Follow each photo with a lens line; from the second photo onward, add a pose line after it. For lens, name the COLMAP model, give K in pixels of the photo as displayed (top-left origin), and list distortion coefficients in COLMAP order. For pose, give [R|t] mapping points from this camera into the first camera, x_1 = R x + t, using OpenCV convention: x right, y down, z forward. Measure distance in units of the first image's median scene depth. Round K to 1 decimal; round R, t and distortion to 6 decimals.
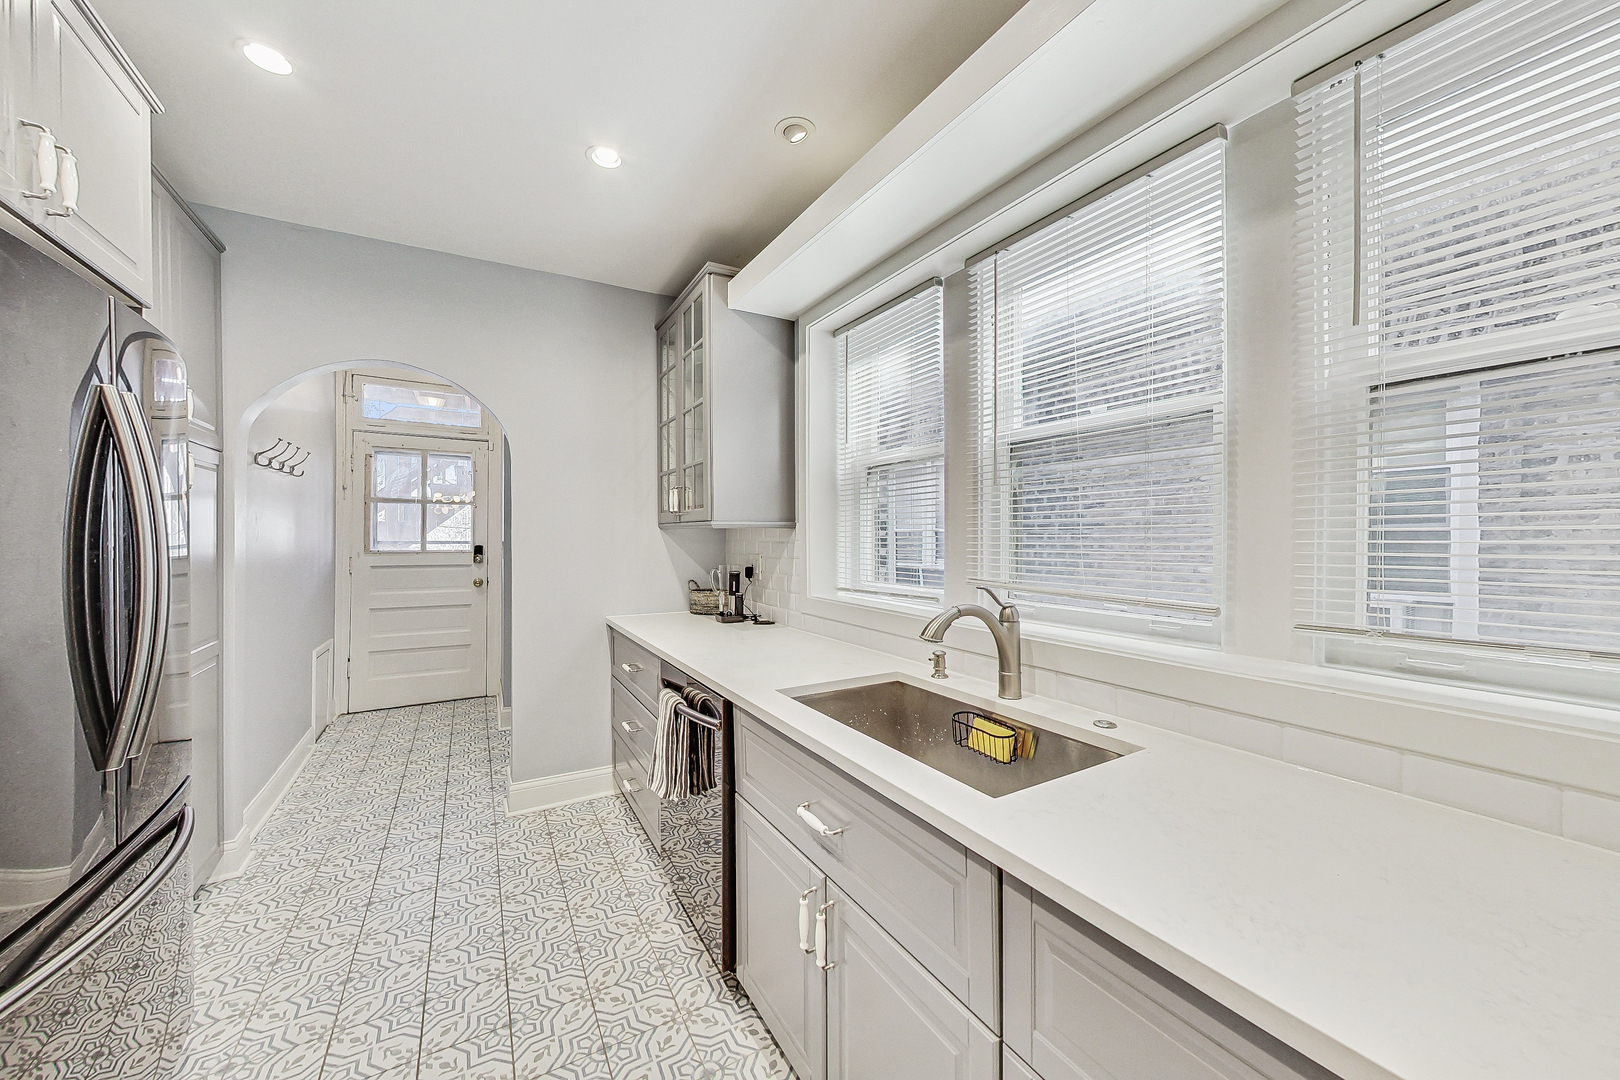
lens RADIAL K [[585.8, 0, 810.0], [0, 585.8, 540.0], [0, 0, 1]] dist [-0.000152, -0.000062]
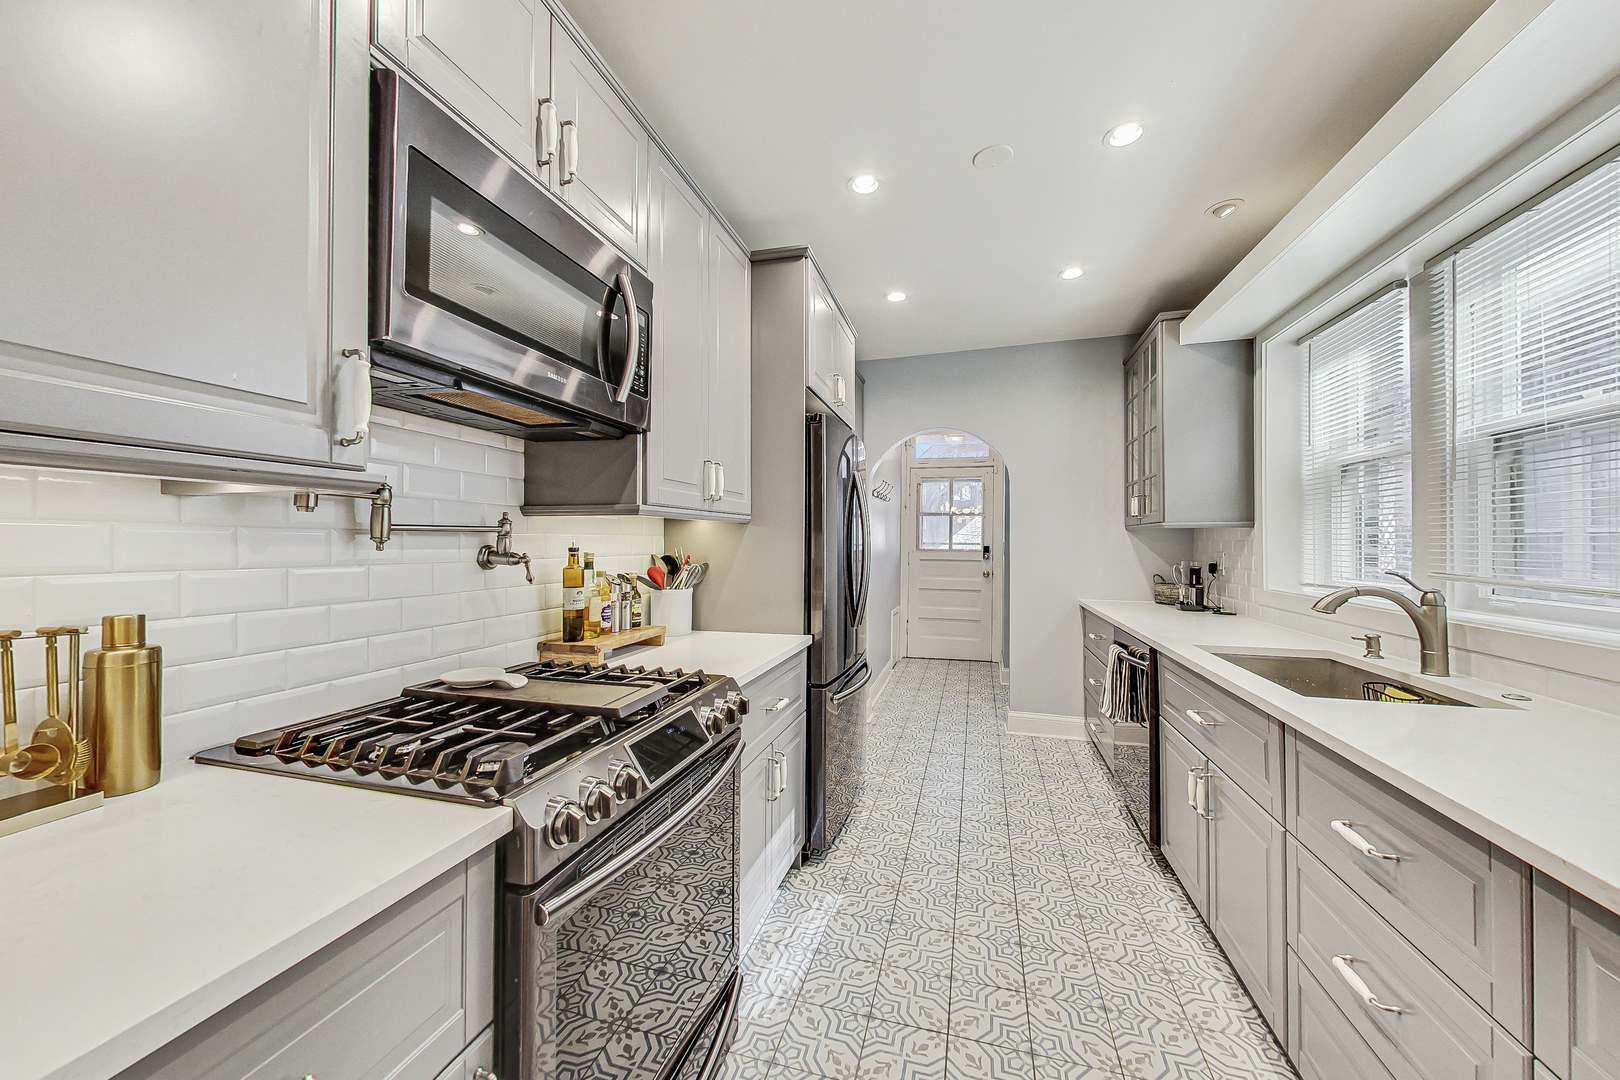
lens RADIAL K [[585.8, 0, 810.0], [0, 585.8, 540.0], [0, 0, 1]] dist [-0.000152, -0.000062]
pose [[0.695678, -0.001953, -0.718351, 0.198370], [-0.007066, 0.999929, -0.009561, 0.021598], [0.718319, 0.011727, 0.695615, -0.384491]]
